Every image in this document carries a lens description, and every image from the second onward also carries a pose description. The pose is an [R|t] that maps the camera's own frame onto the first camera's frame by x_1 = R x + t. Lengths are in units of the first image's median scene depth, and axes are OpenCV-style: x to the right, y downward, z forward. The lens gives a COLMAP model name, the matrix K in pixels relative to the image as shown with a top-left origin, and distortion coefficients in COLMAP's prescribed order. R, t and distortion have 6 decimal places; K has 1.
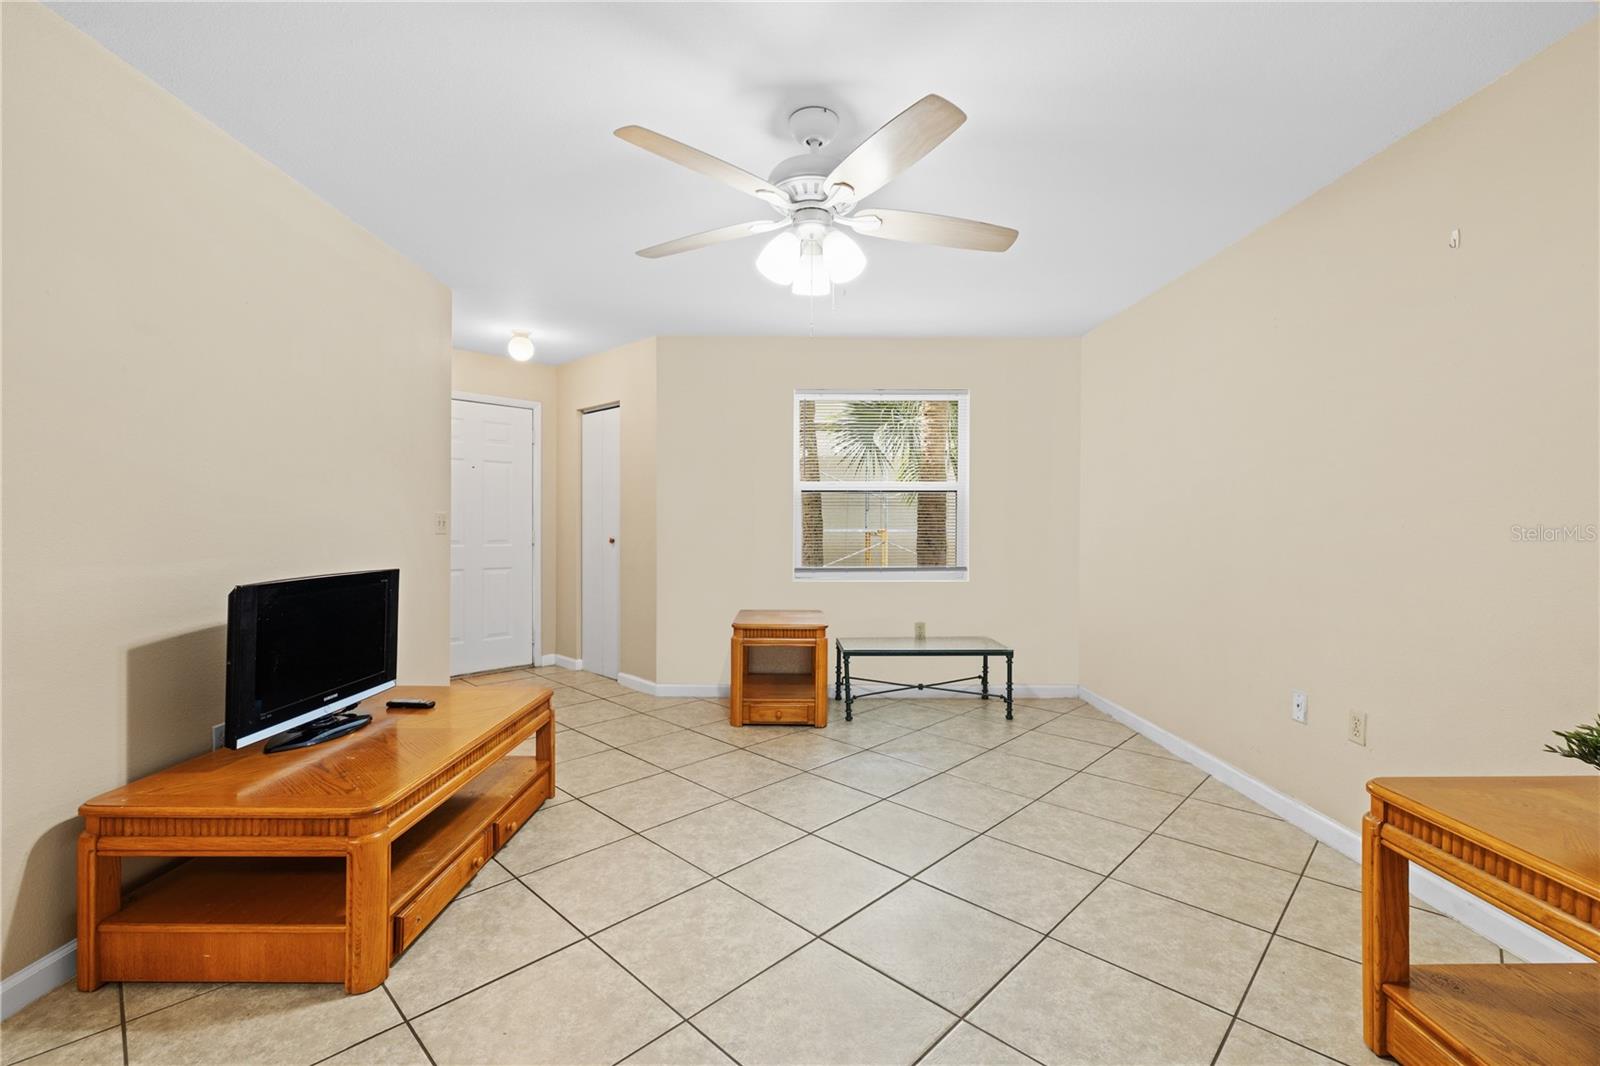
lens RADIAL K [[692.9, 0, 807.4], [0, 692.9, 524.2], [0, 0, 1]] dist [-0.004700, 0.002176]
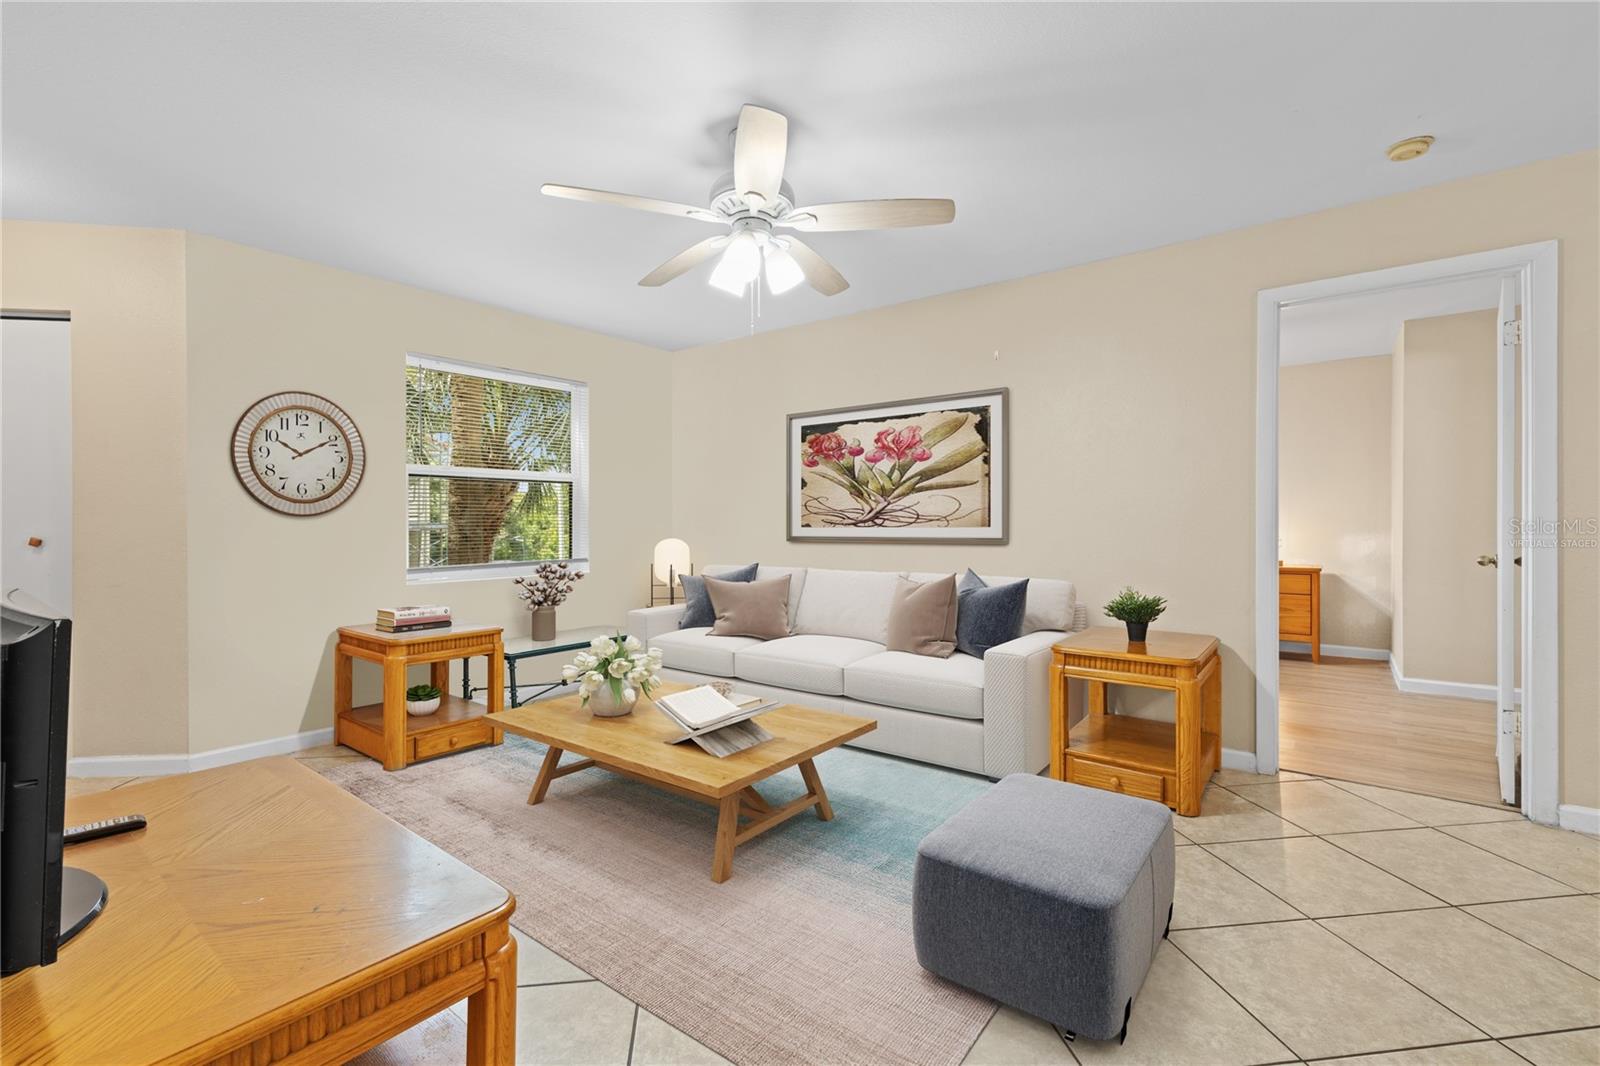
lens RADIAL K [[692.9, 0, 806.2], [0, 692.9, 518.3], [0, 0, 1]] dist [-0.004700, 0.002176]
pose [[0.618909, -0.000612, 0.785463, -0.433550], [0.006121, 0.999973, -0.004044, 0.011887], [-0.785439, 0.007310, 0.618896, 0.144609]]
